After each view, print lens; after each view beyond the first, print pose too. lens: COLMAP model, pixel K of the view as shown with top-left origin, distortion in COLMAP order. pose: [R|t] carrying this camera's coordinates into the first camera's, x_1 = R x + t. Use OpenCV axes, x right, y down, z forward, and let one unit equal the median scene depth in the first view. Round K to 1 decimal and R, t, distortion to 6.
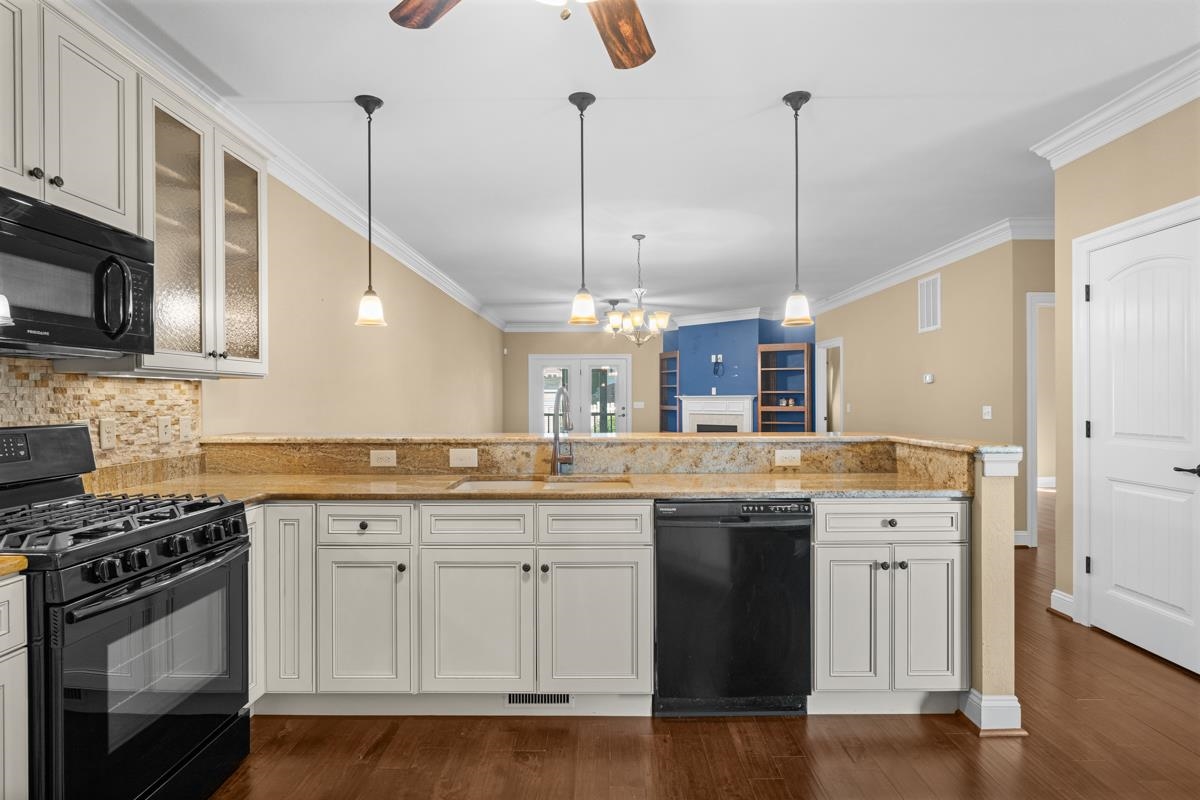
lens RADIAL K [[624.7, 0, 597.1], [0, 624.7, 397.2], [0, 0, 1]] dist [-0.007203, 0.003295]
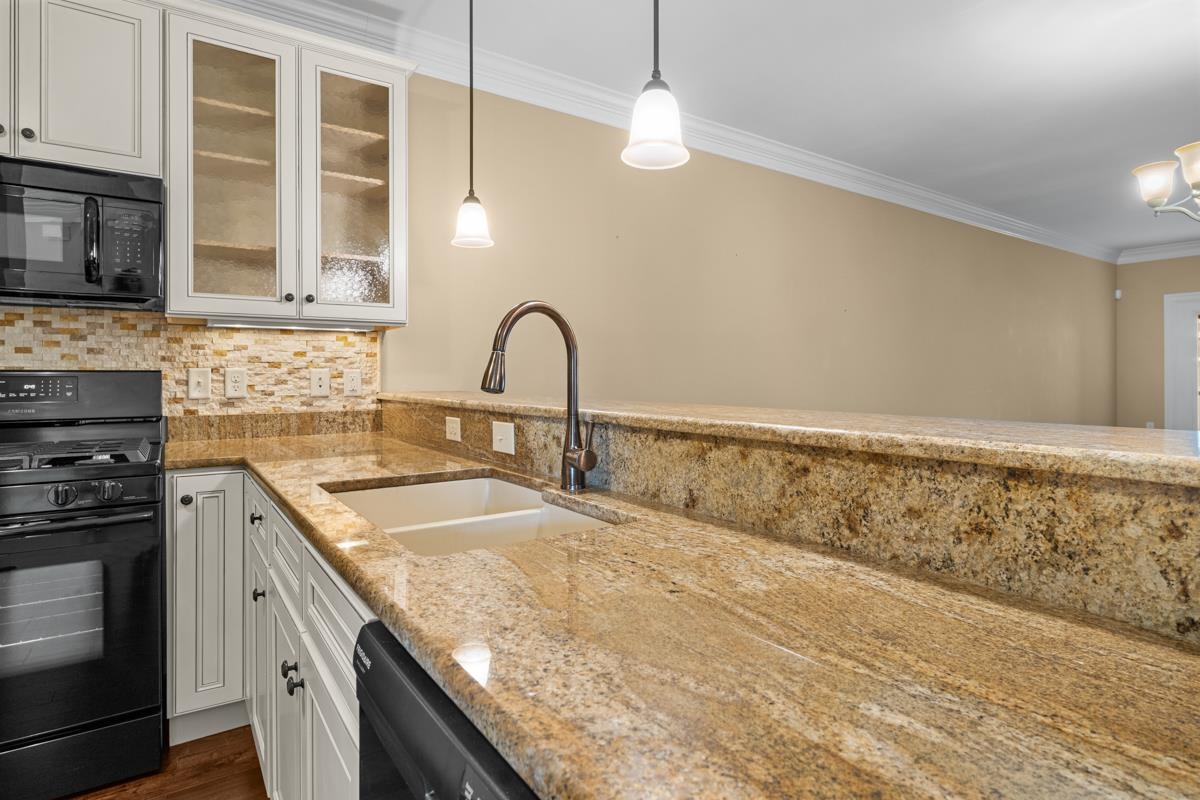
lens RADIAL K [[624.7, 0, 598.8], [0, 624.7, 372.5], [0, 0, 1]] dist [-0.007203, 0.003295]
pose [[0.573168, -0.003283, -0.819431, 0.352147], [0.003441, 0.999993, -0.001599, 0.039059], [0.819430, -0.001903, 0.573175, 0.783814]]
